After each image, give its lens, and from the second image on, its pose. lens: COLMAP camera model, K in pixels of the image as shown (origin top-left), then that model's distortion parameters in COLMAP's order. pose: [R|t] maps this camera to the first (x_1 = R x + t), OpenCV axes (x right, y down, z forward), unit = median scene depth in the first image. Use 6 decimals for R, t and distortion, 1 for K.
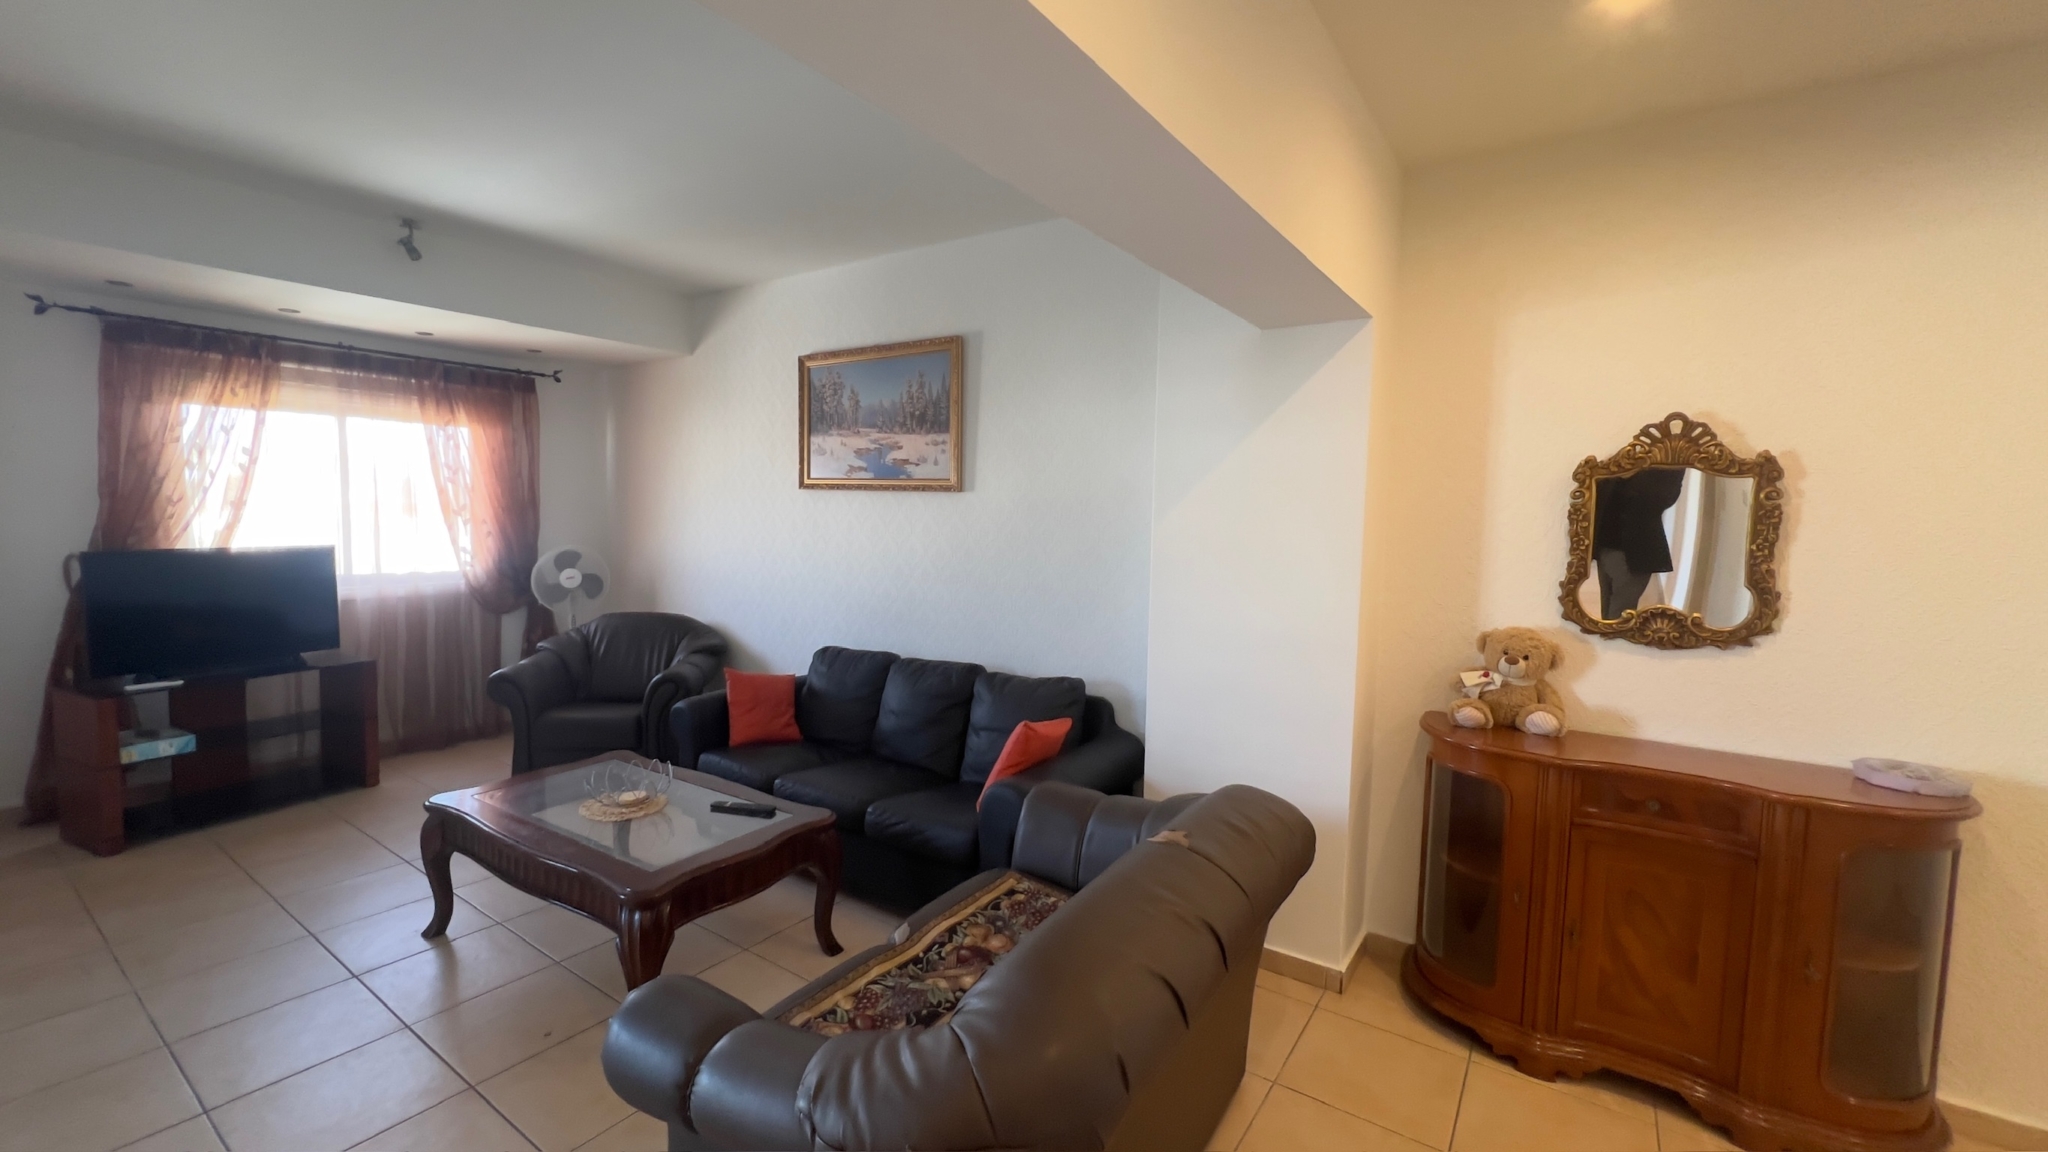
lens RADIAL K [[818.6, 0, 1019.2], [0, 818.6, 571.2], [0, 0, 1]] dist [-0.001481, -0.000014]
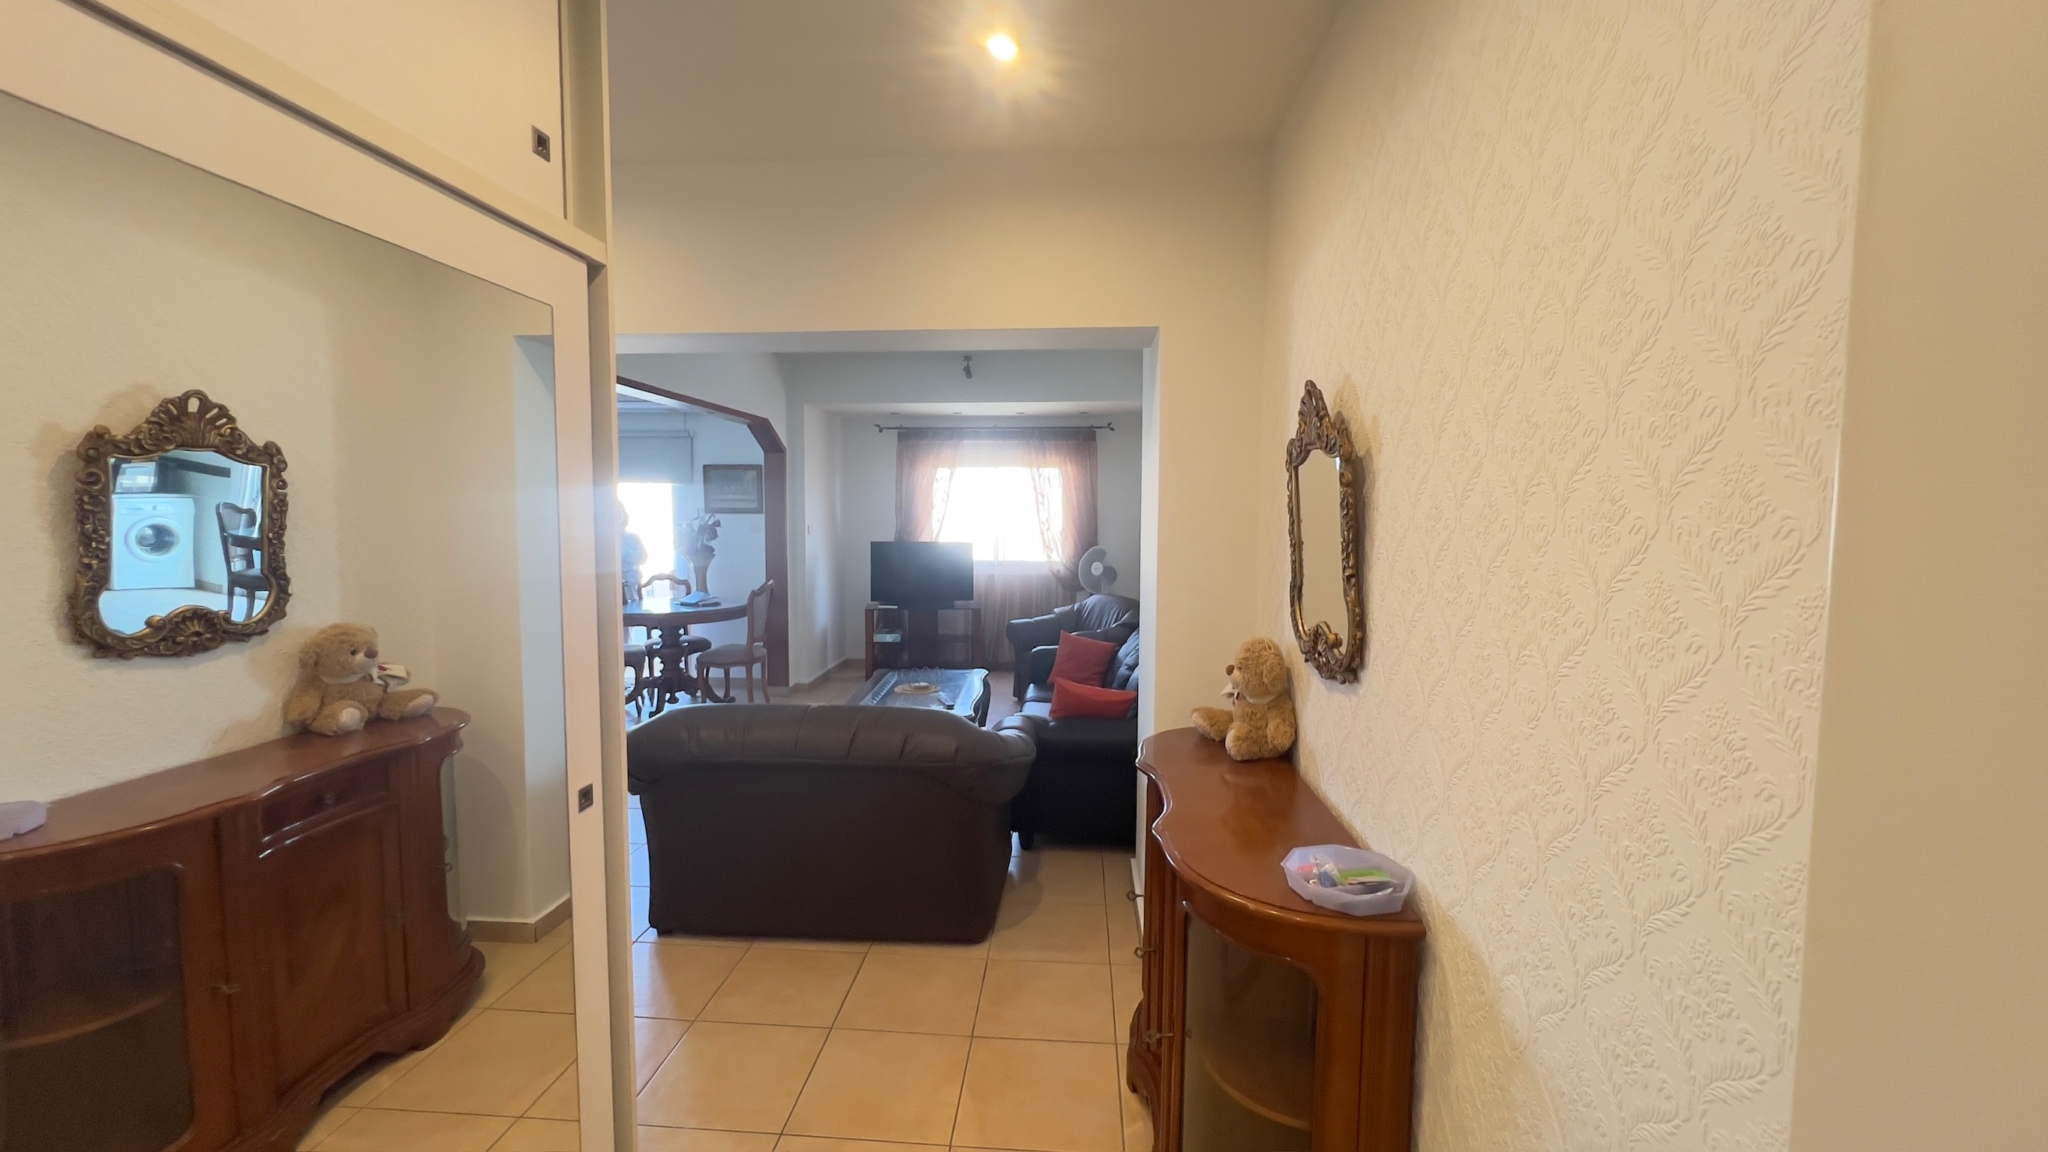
lens RADIAL K [[818.6, 0, 1019.2], [0, 818.6, 571.2], [0, 0, 1]] dist [-0.001481, -0.000014]
pose [[0.506255, 0.046405, -0.861134, 0.829116], [-0.060346, 0.998010, 0.018304, -0.007729], [0.860270, 0.042700, 0.508048, 0.223396]]
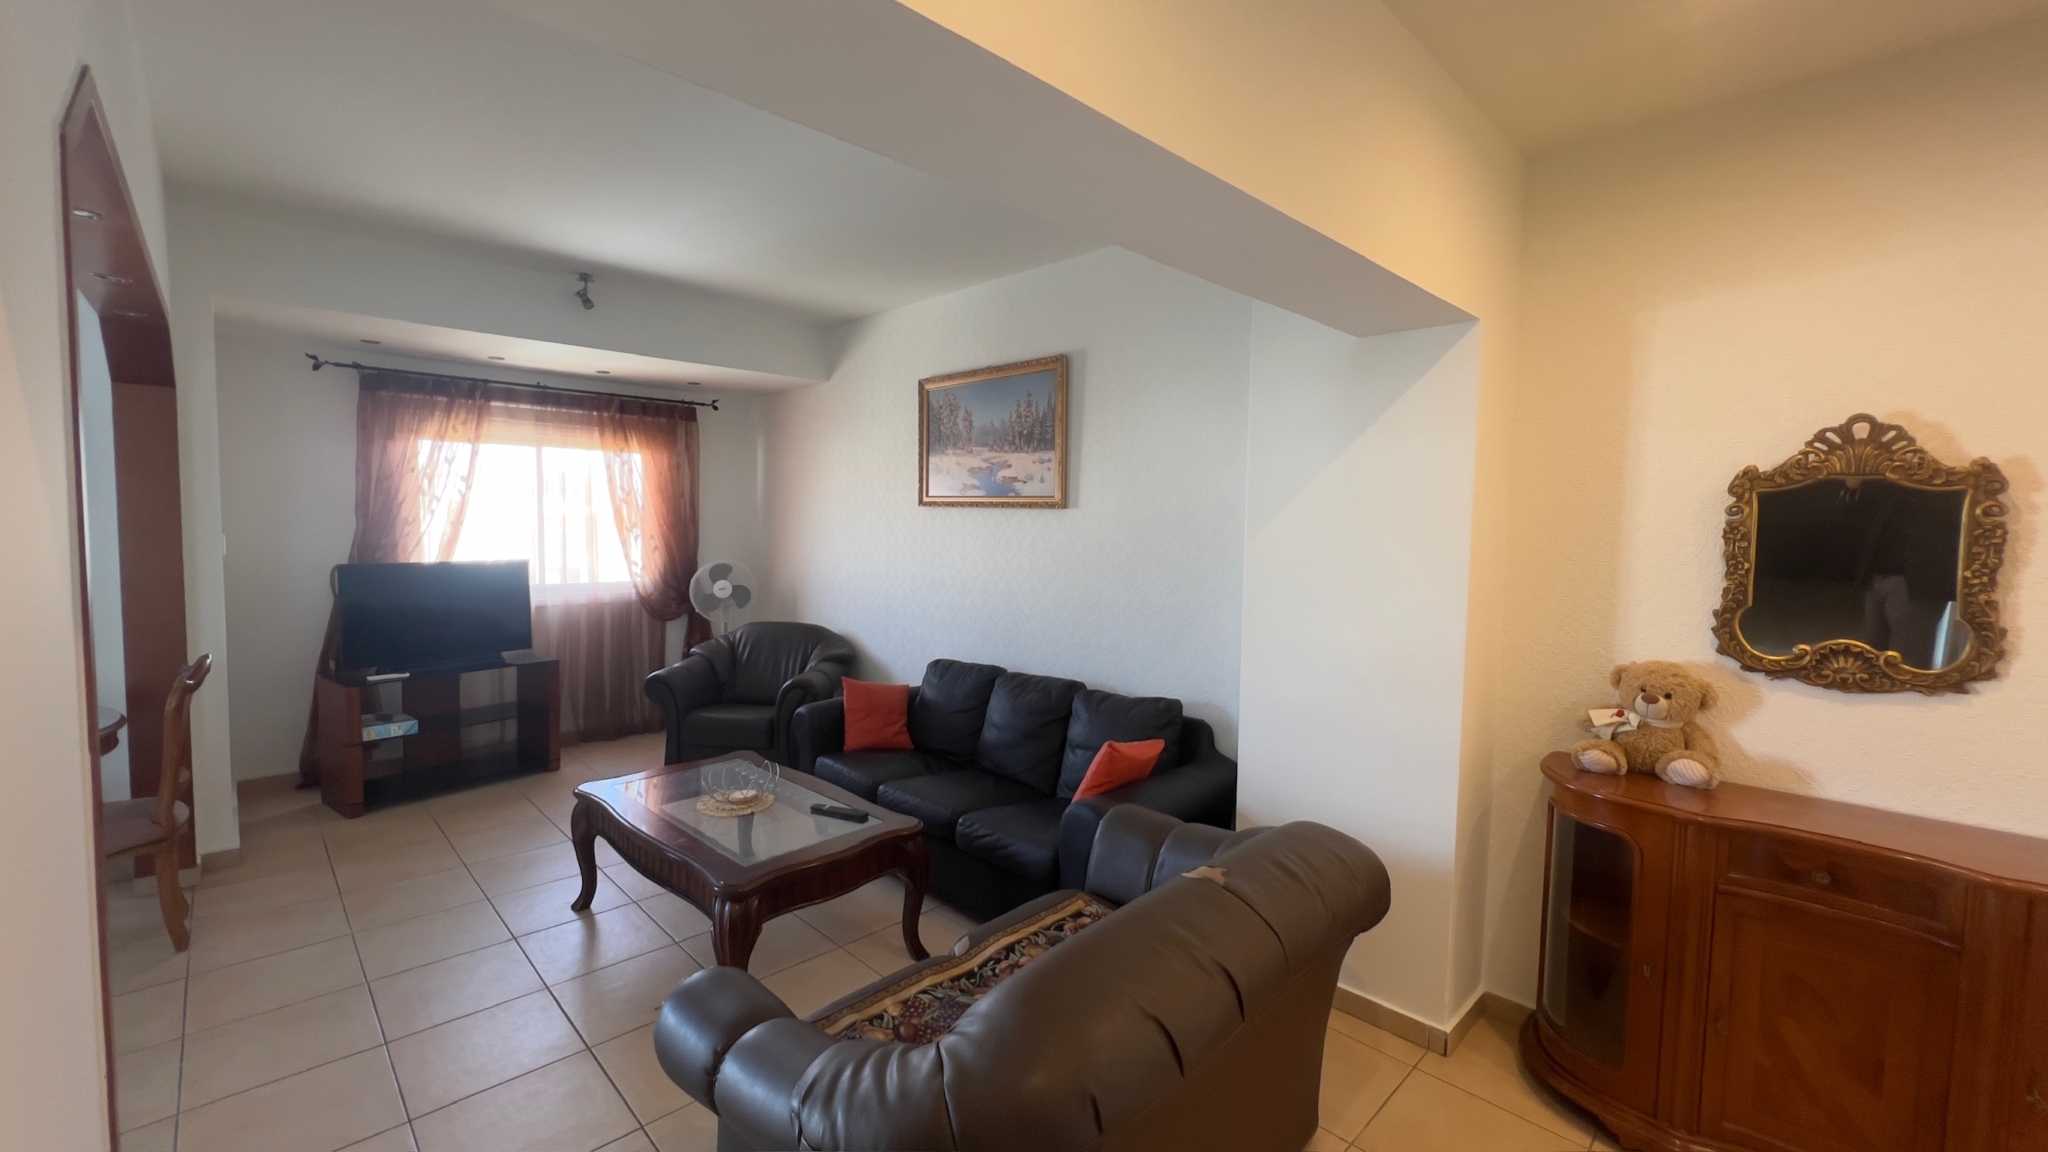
lens RADIAL K [[818.6, 0, 1019.2], [0, 818.6, 571.2], [0, 0, 1]] dist [-0.001481, -0.000014]
pose [[0.981660, 0.006244, -0.190540, 0.066833], [-0.008562, 0.999899, -0.011342, -0.008373], [0.190450, 0.012765, 0.981614, 0.002328]]
